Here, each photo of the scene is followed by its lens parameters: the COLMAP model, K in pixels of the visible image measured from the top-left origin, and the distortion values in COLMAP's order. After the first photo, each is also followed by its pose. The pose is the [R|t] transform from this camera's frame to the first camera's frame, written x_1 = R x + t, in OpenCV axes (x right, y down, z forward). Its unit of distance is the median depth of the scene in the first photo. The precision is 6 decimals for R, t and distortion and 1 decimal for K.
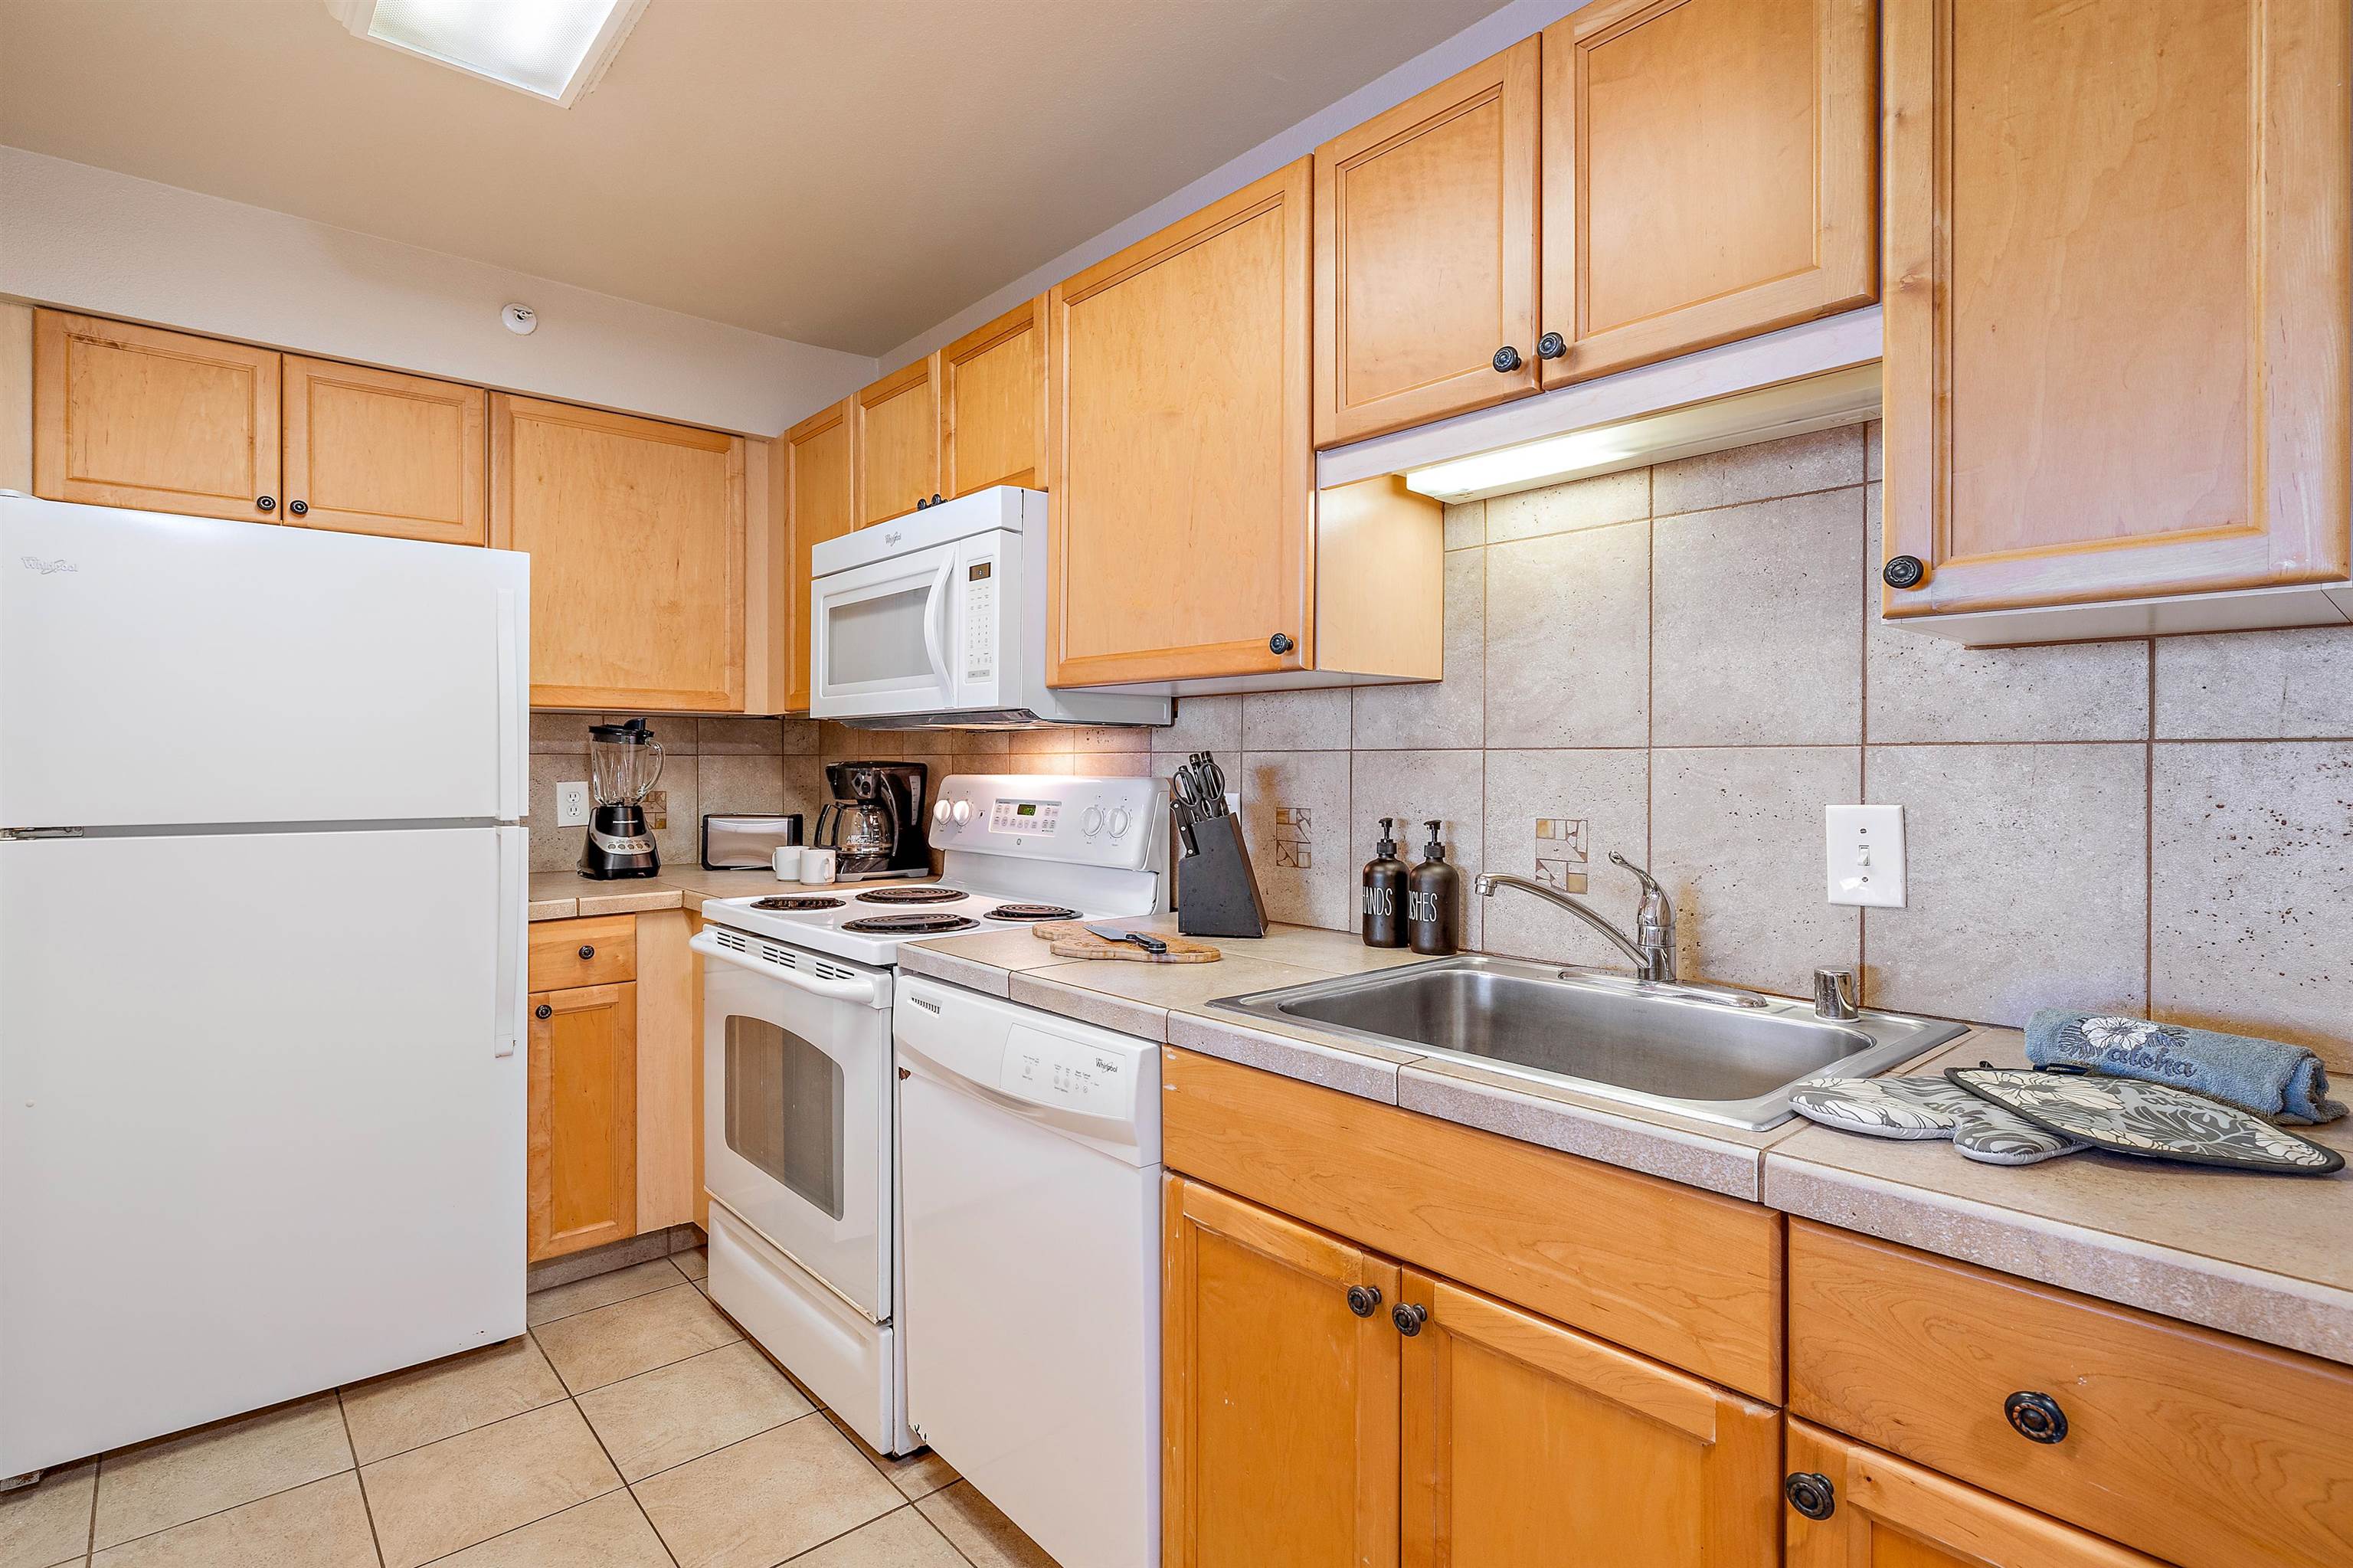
lens RADIAL K [[1151.4, 0, 1320.0], [0, 1151.4, 776.0], [0, 0, 1]] dist [-0.003696, -0.000272]
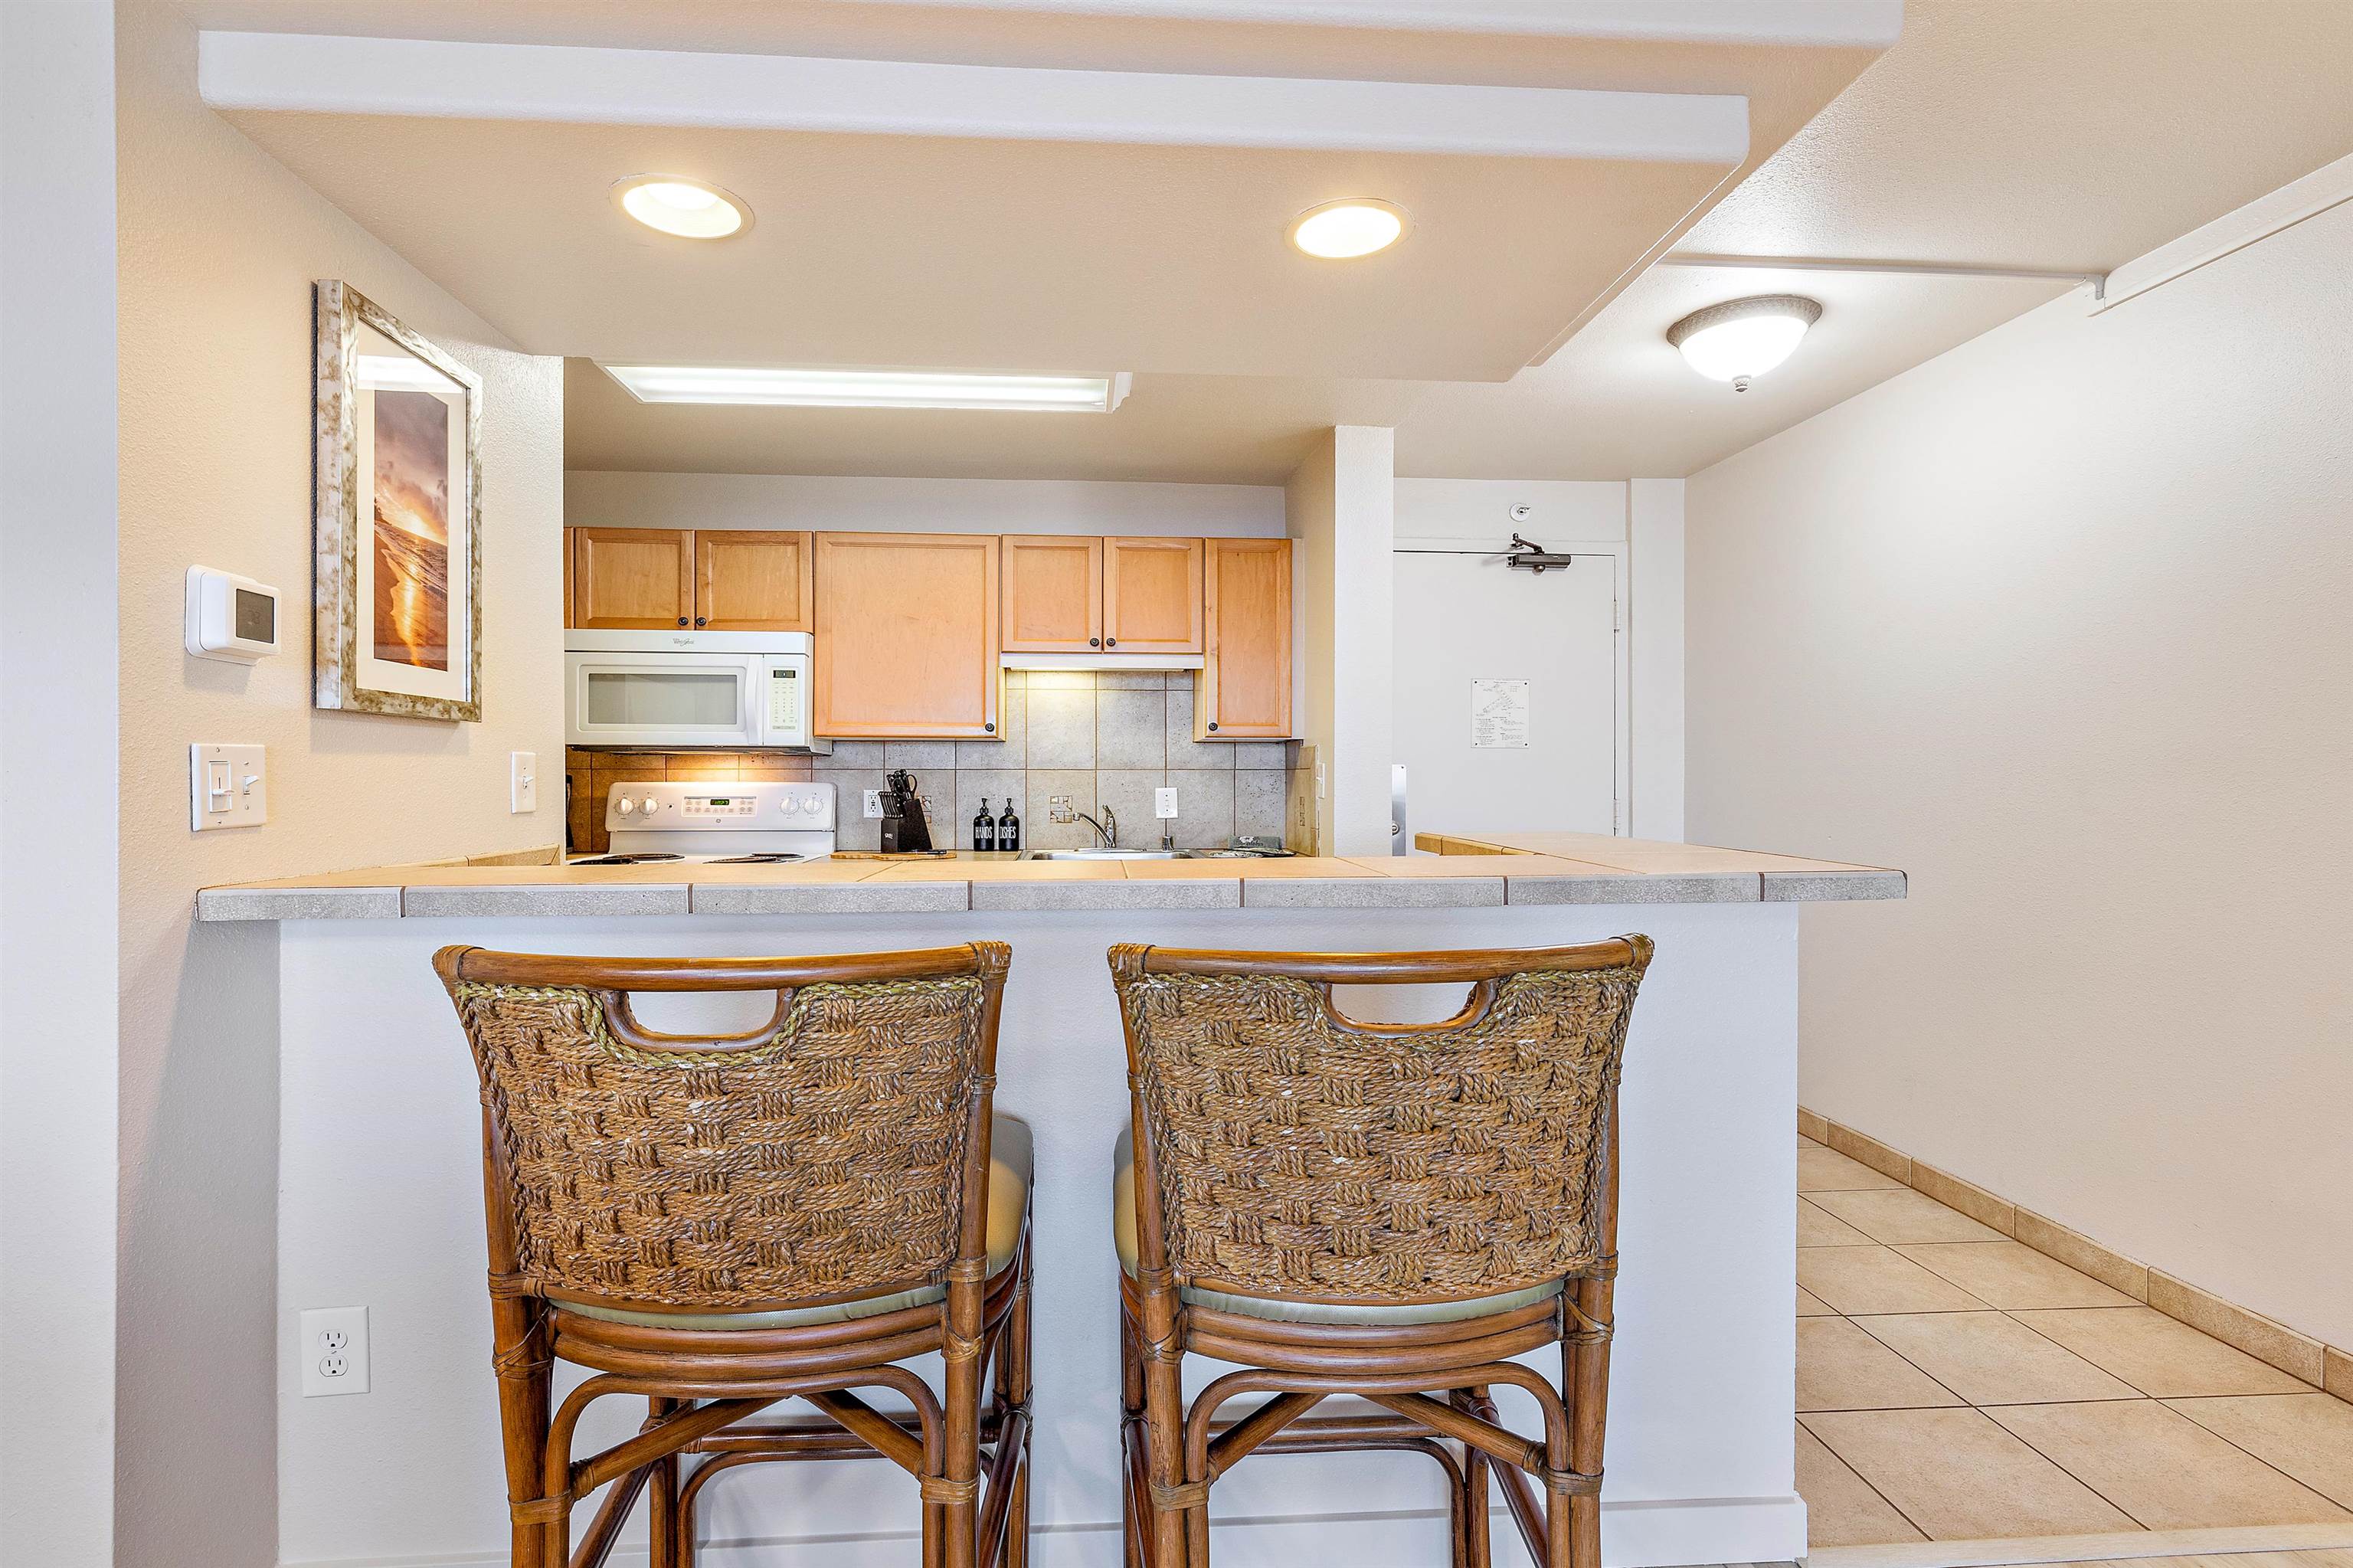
lens RADIAL K [[1048.8, 0, 1176.5], [0, 1048.8, 784.0], [0, 0, 1]] dist [0.000872, 0.000004]
pose [[0.594527, -0.004906, 0.804061, -1.499721], [0.008588, 0.999963, -0.000248, 0.011809], [-0.804030, 0.007053, 0.594547, -0.631678]]
